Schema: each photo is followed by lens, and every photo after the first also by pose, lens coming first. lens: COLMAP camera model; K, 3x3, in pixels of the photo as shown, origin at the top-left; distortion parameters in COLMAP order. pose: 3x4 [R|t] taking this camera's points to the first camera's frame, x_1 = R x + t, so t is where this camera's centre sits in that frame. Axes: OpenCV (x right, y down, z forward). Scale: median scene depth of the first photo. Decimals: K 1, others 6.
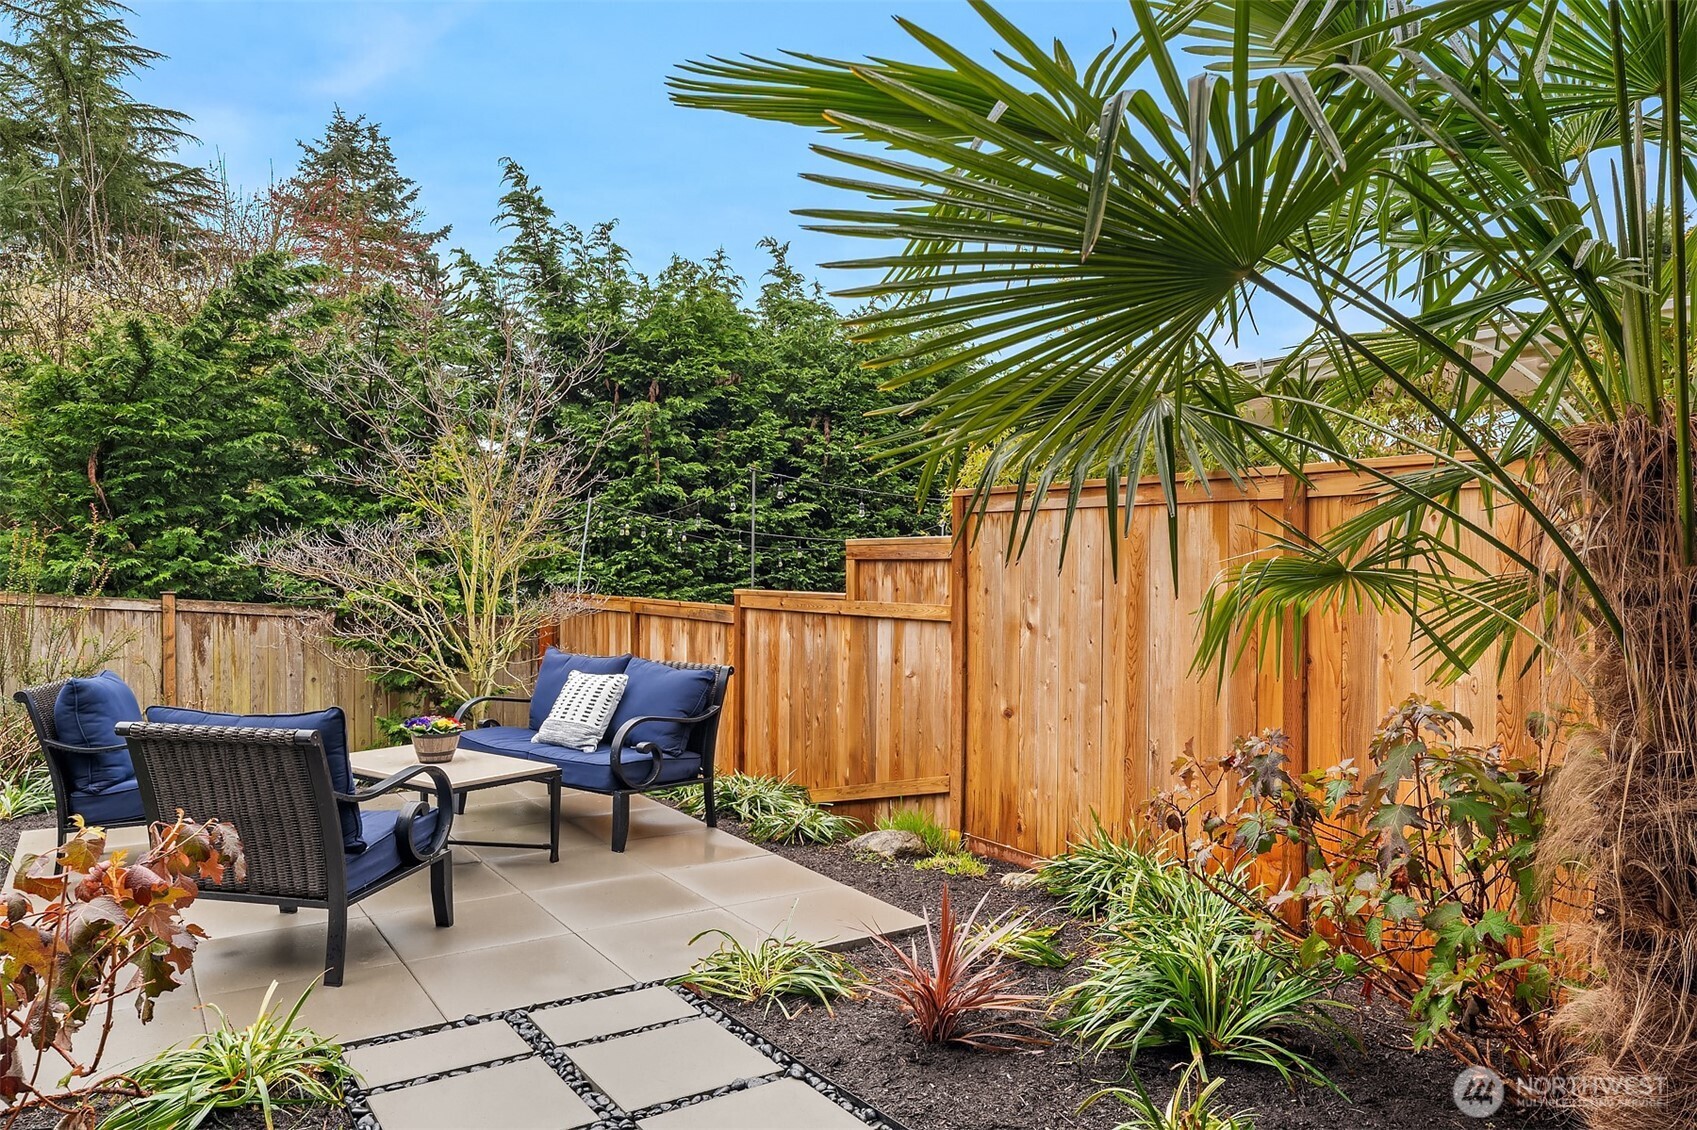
lens RADIAL K [[1122.7, 0, 848.5], [0, 1122.7, 565.0], [0, 0, 1]] dist [-0.000576, 0.001574]
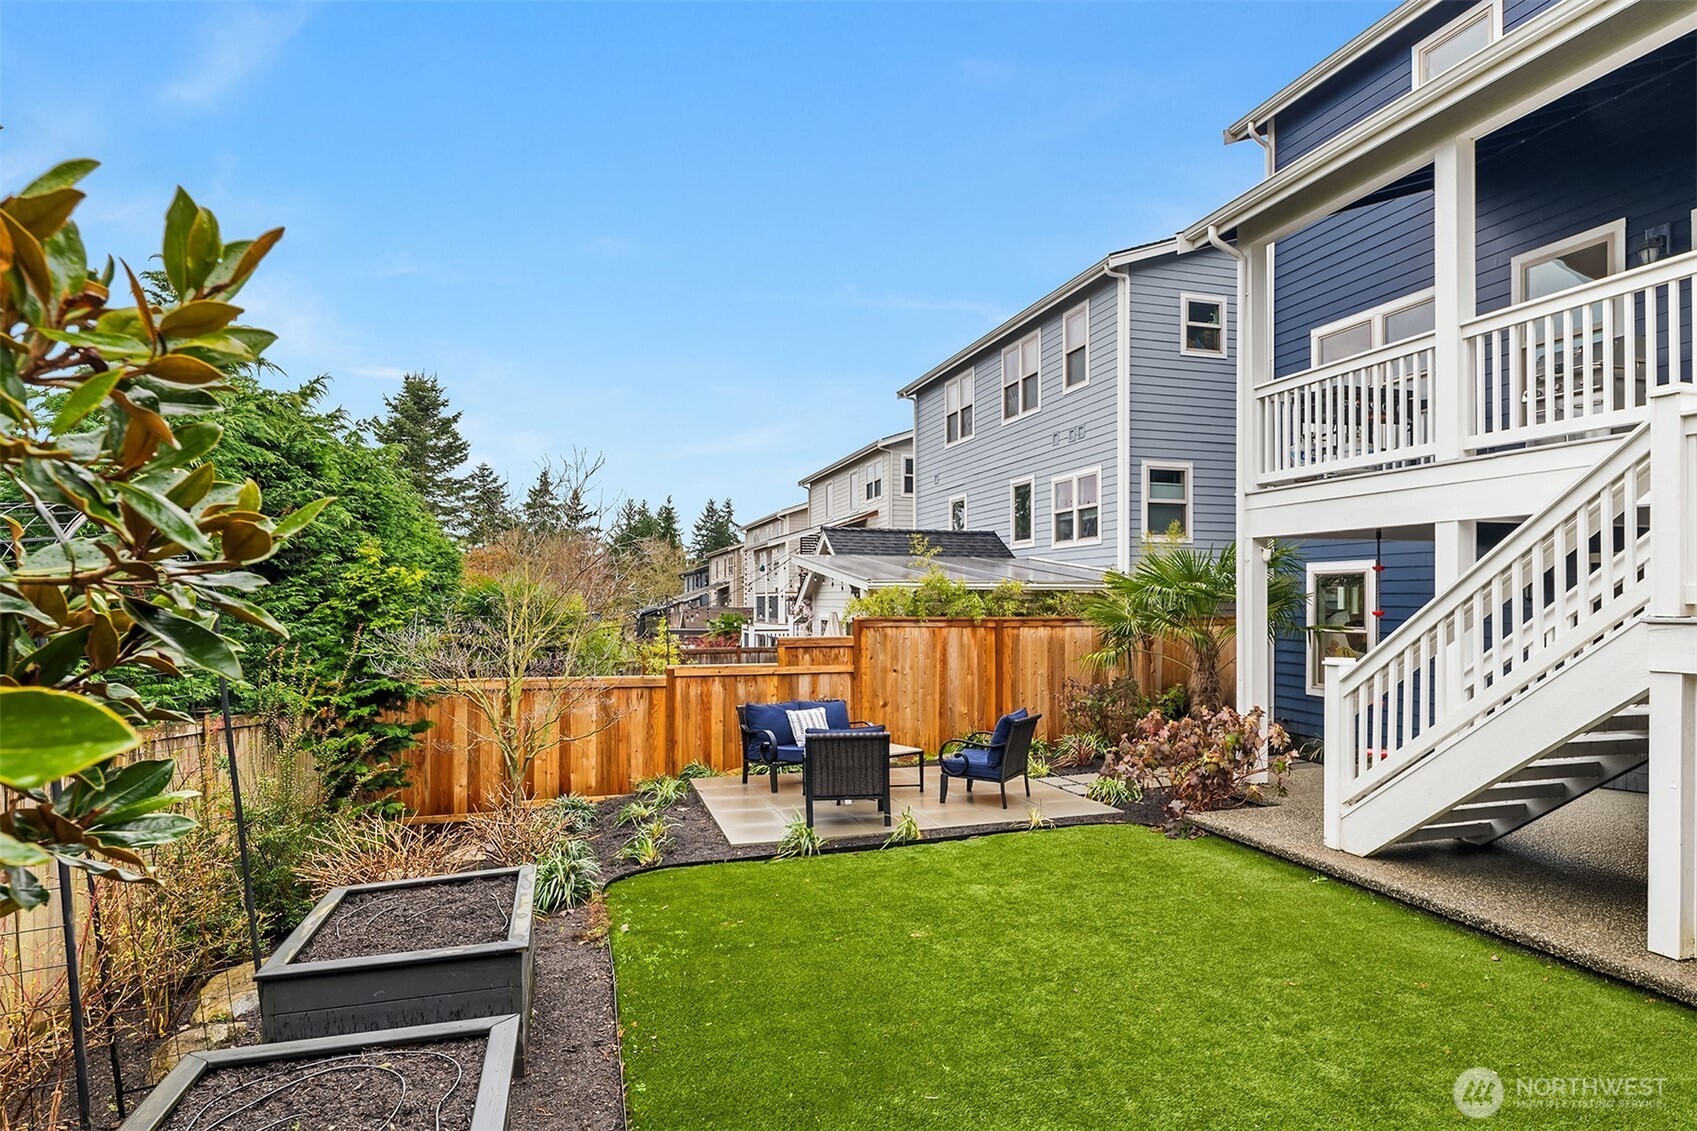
lens RADIAL K [[936.7, 0, 848.5], [0, 936.7, 565.5], [0, 0, 1]] dist [-0.018963, 0.000291]
pose [[0.295545, 0.034032, 0.954722, -1.179822], [0.001851, 0.999343, -0.036195, -0.067333], [-0.955327, 0.012465, 0.295288, 0.267203]]
